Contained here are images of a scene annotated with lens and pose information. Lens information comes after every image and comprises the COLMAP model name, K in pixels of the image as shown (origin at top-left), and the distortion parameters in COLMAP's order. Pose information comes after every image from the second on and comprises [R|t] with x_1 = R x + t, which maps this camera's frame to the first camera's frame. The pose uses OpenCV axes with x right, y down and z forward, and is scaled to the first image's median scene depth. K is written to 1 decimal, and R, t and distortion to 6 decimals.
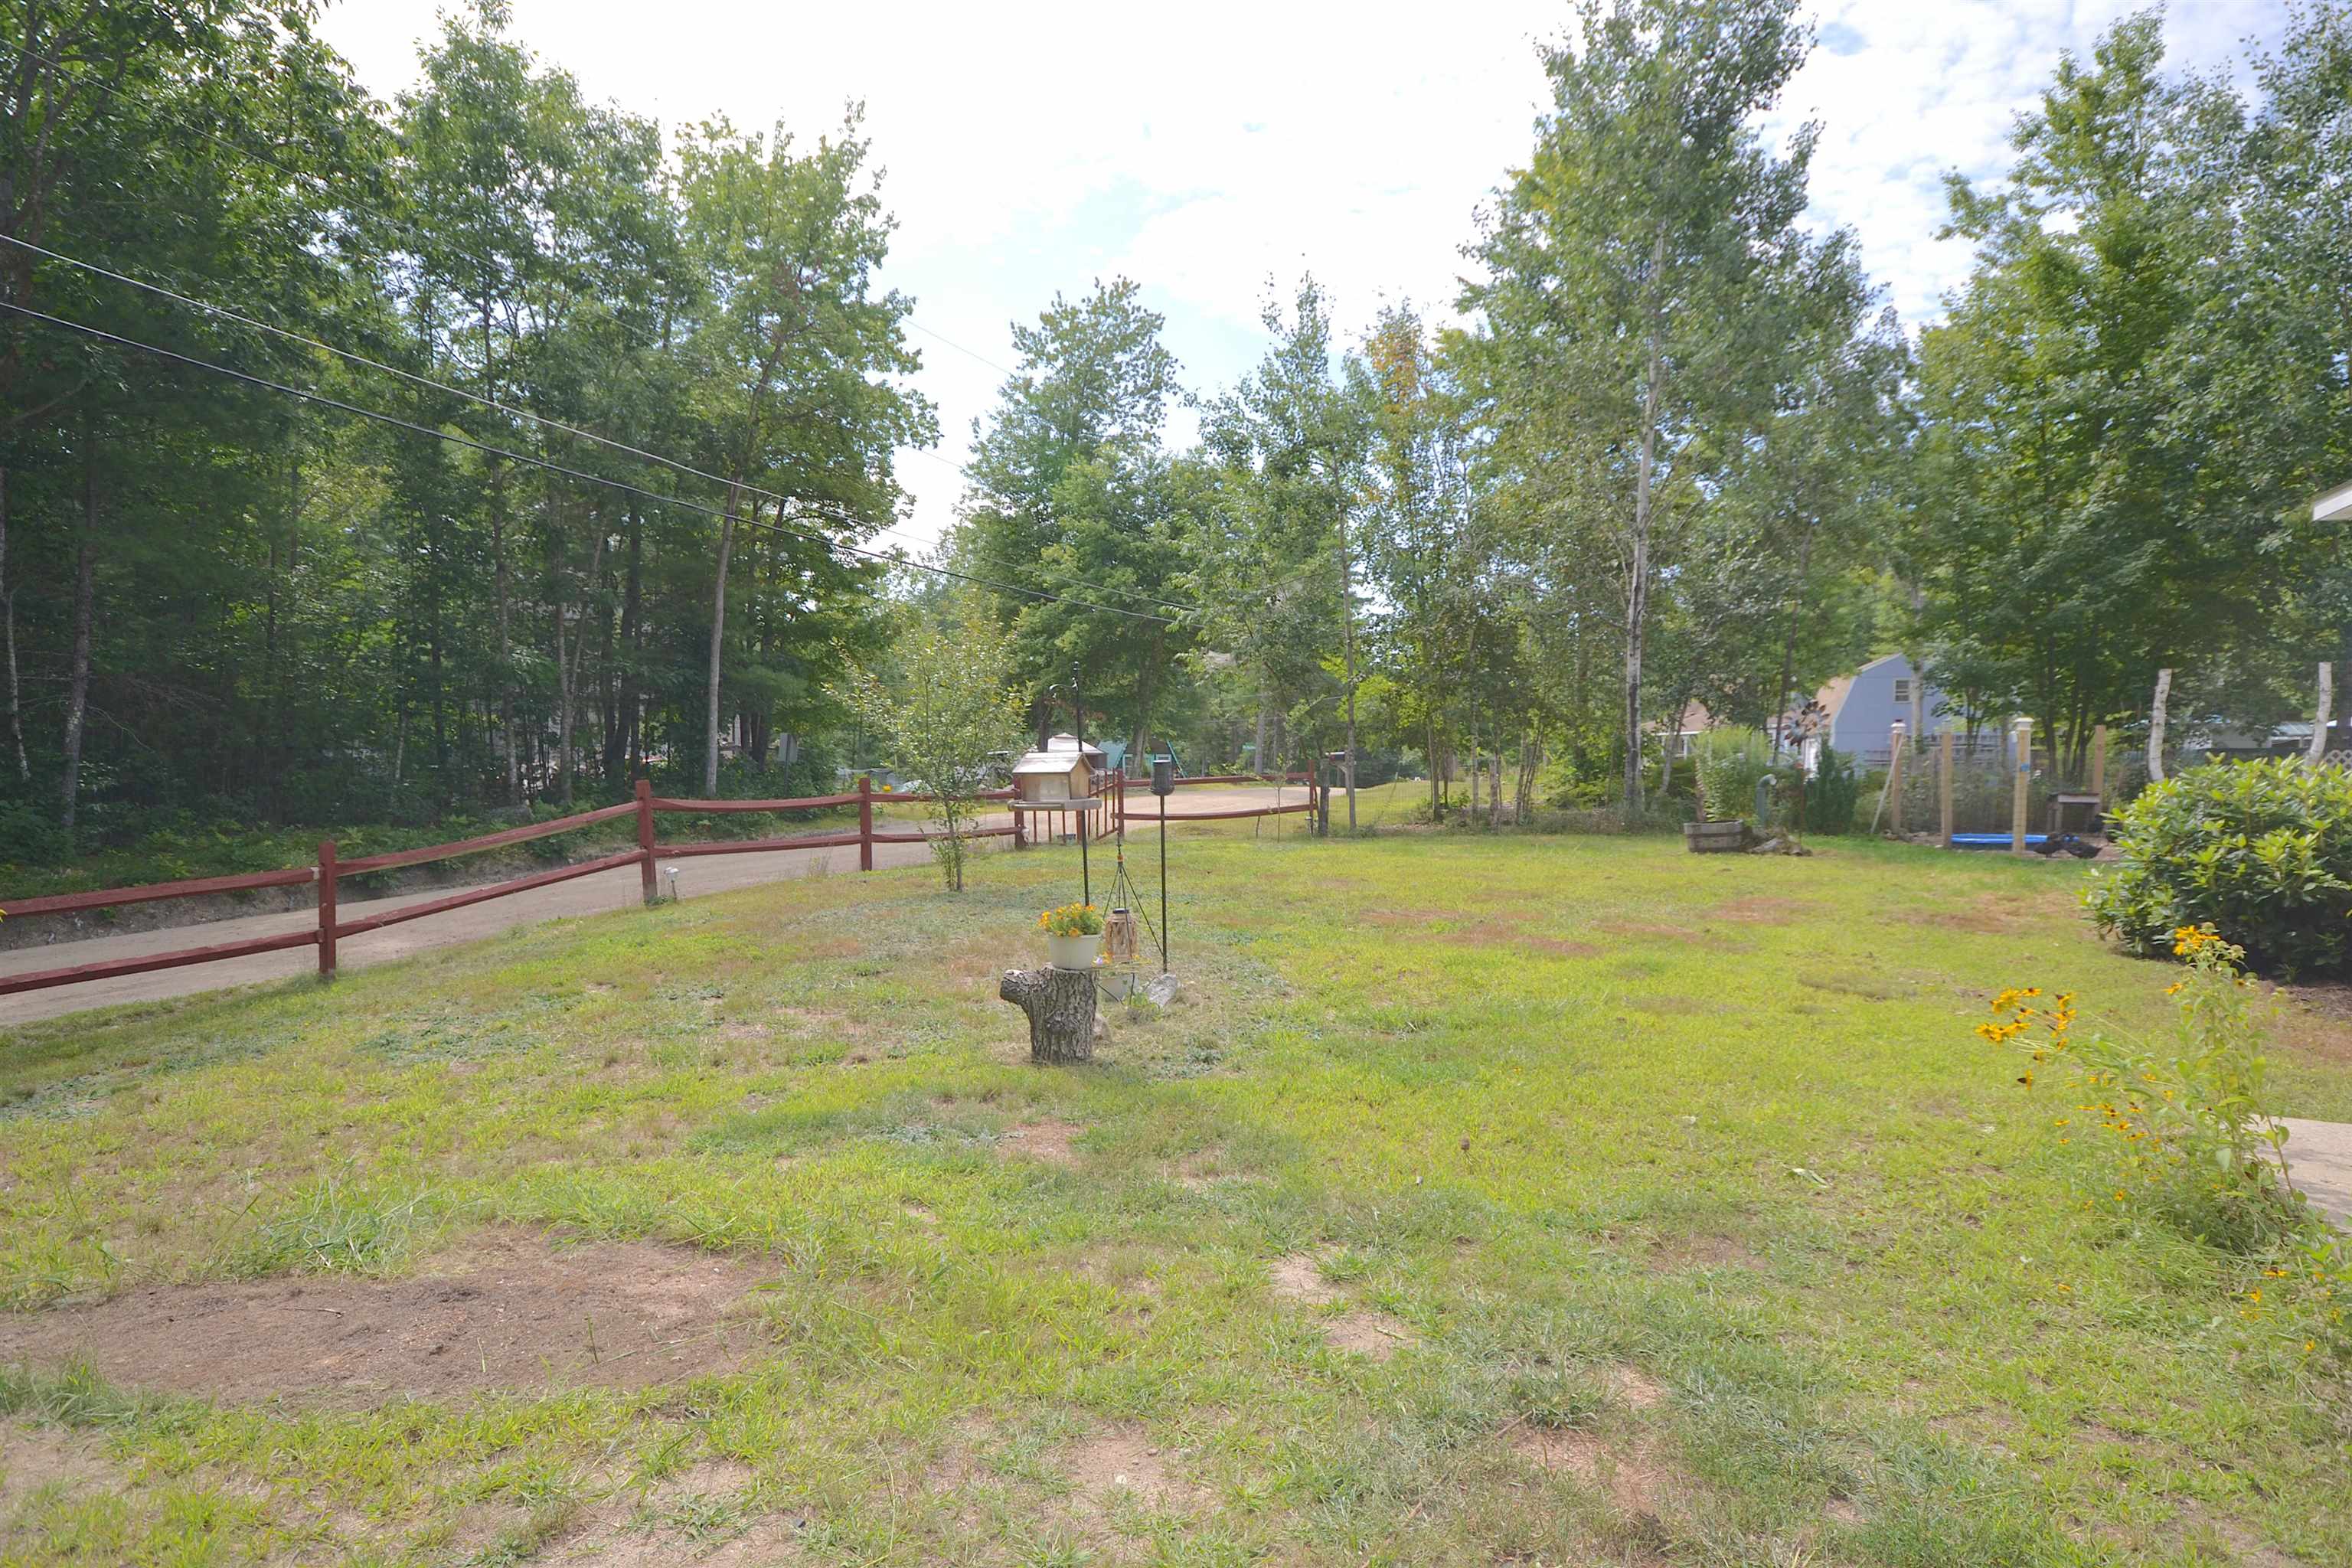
lens RADIAL K [[1323.4, 0, 1173.7], [0, 1323.4, 776.6], [0, 0, 1]] dist [-0.000771, -0.000344]
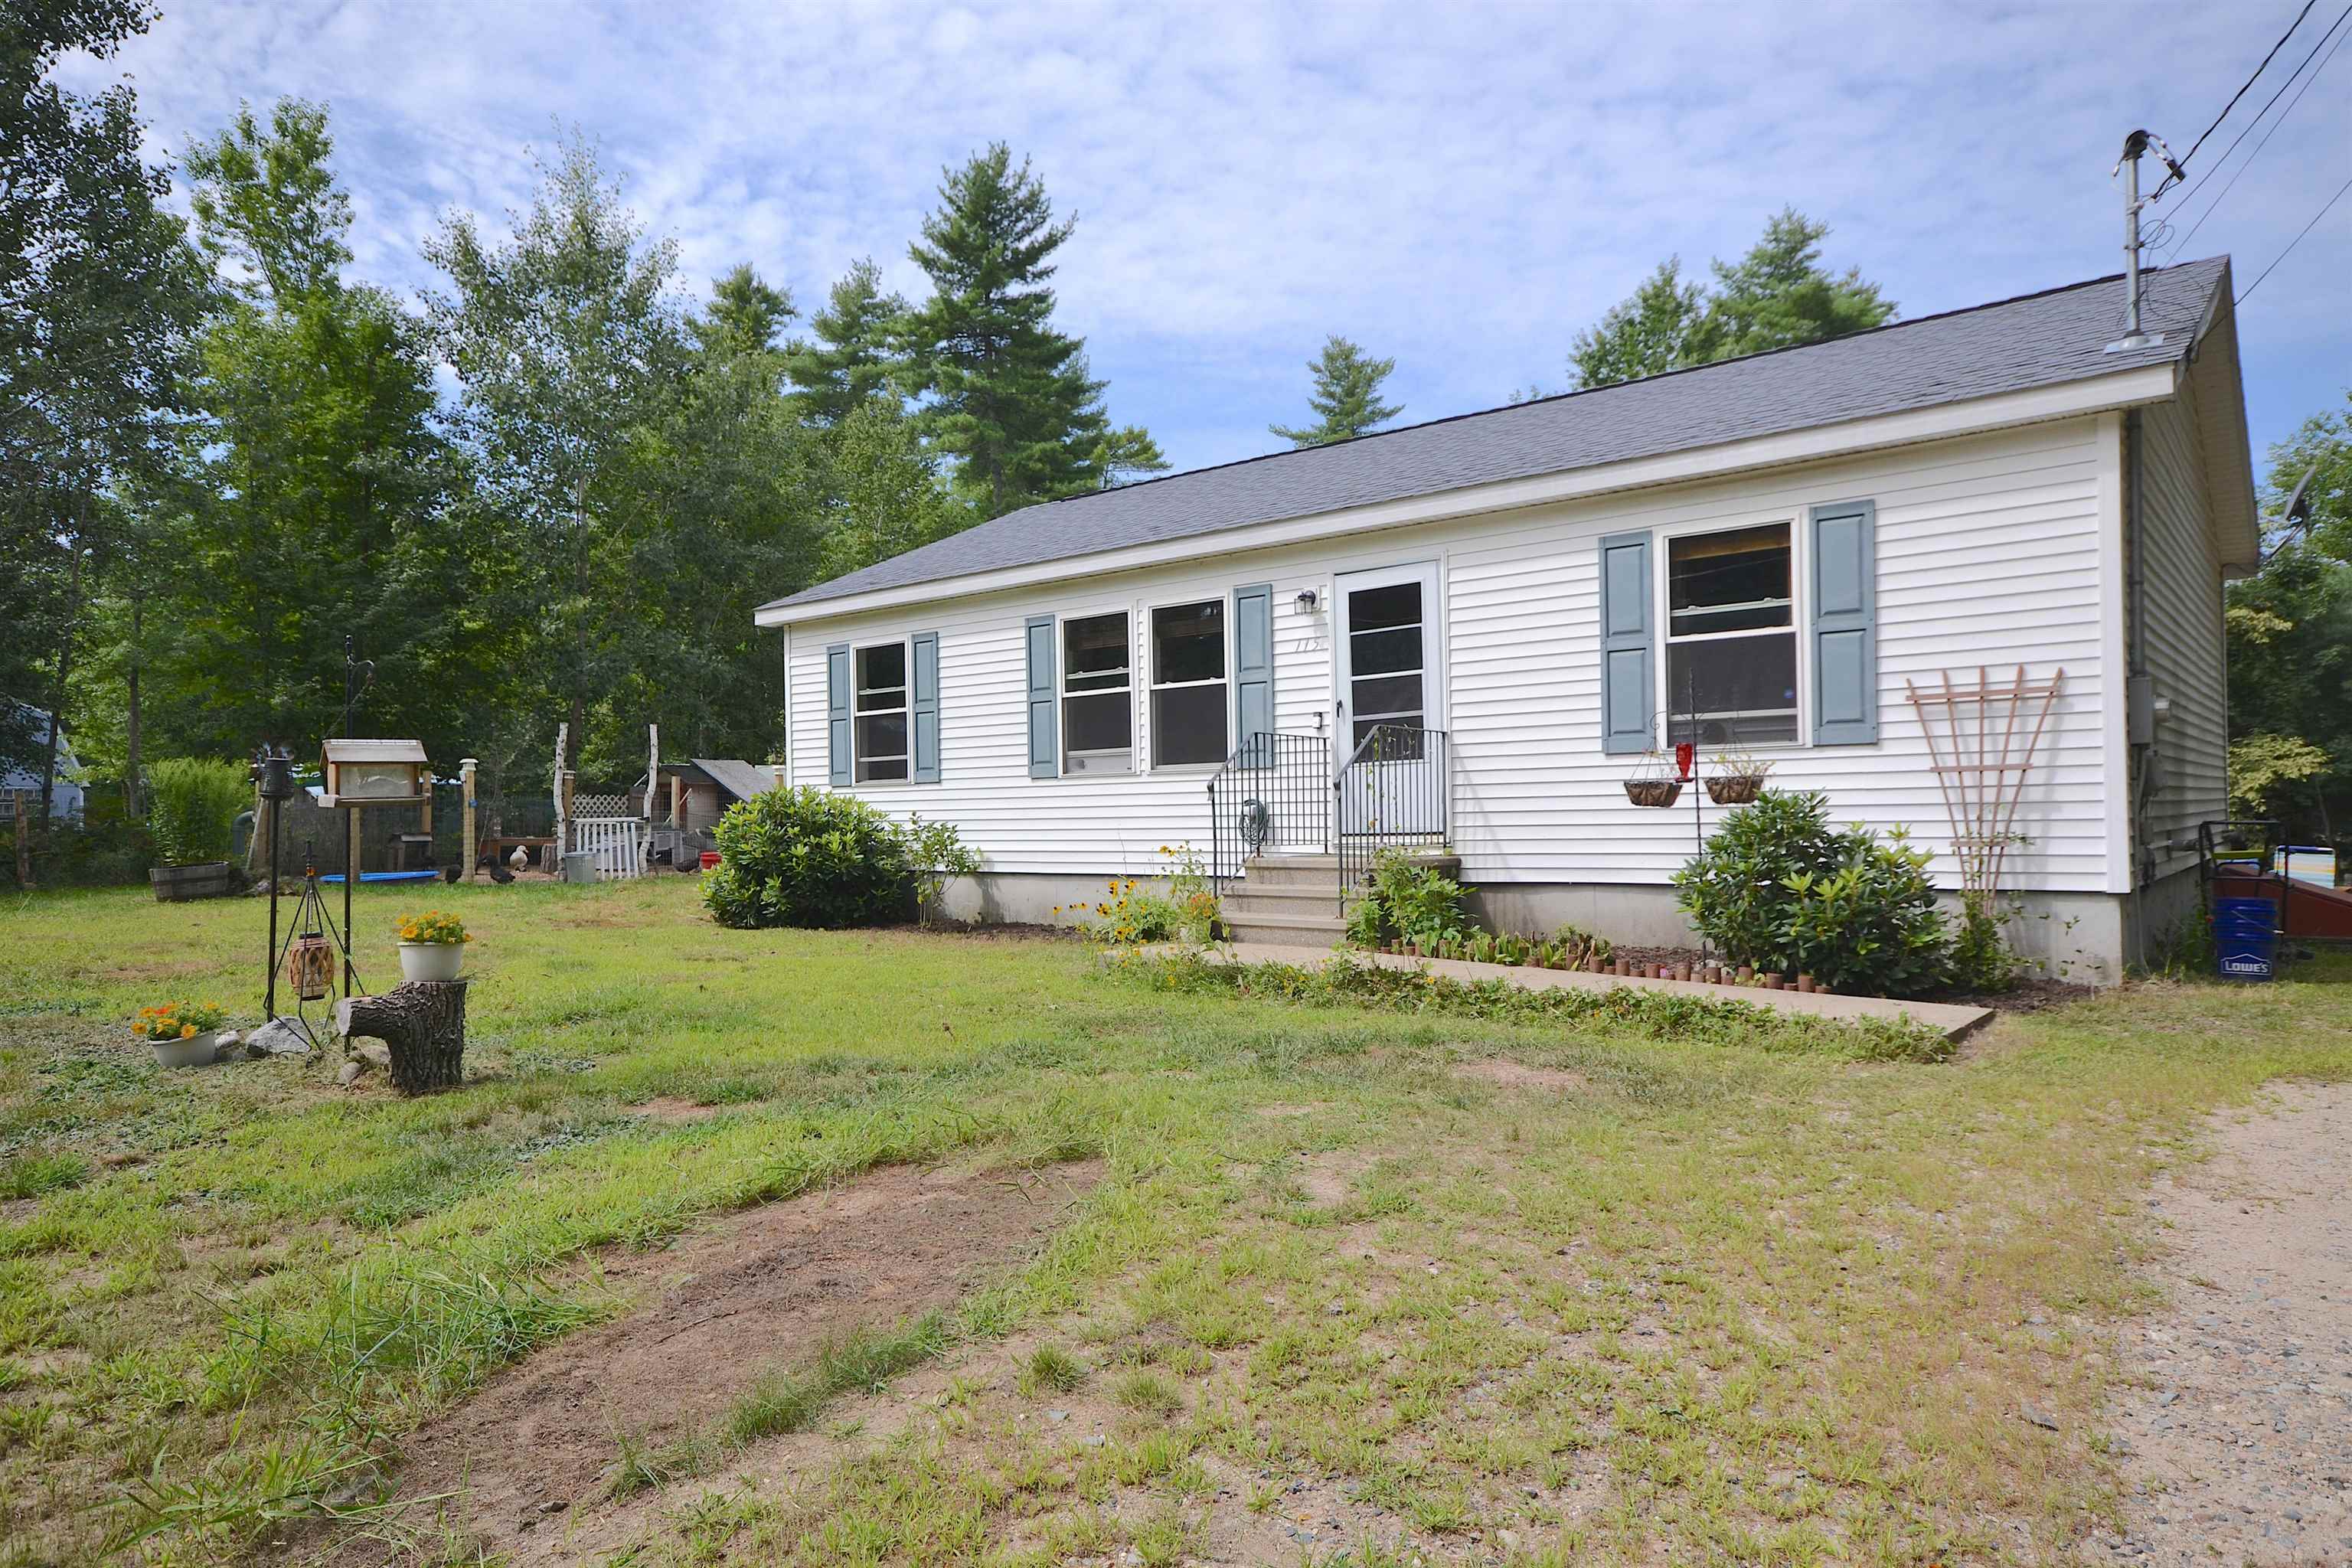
lens RADIAL K [[1428.0, 0, 1181.8], [0, 1428.0, 779.3], [0, 0, 1]] dist [0.005308, 0.001124]
pose [[0.258061, 0.018124, 0.965959, -0.386827], [0.026047, 0.999330, -0.025709, 0.020061], [-0.965777, 0.031795, 0.257416, 0.113189]]
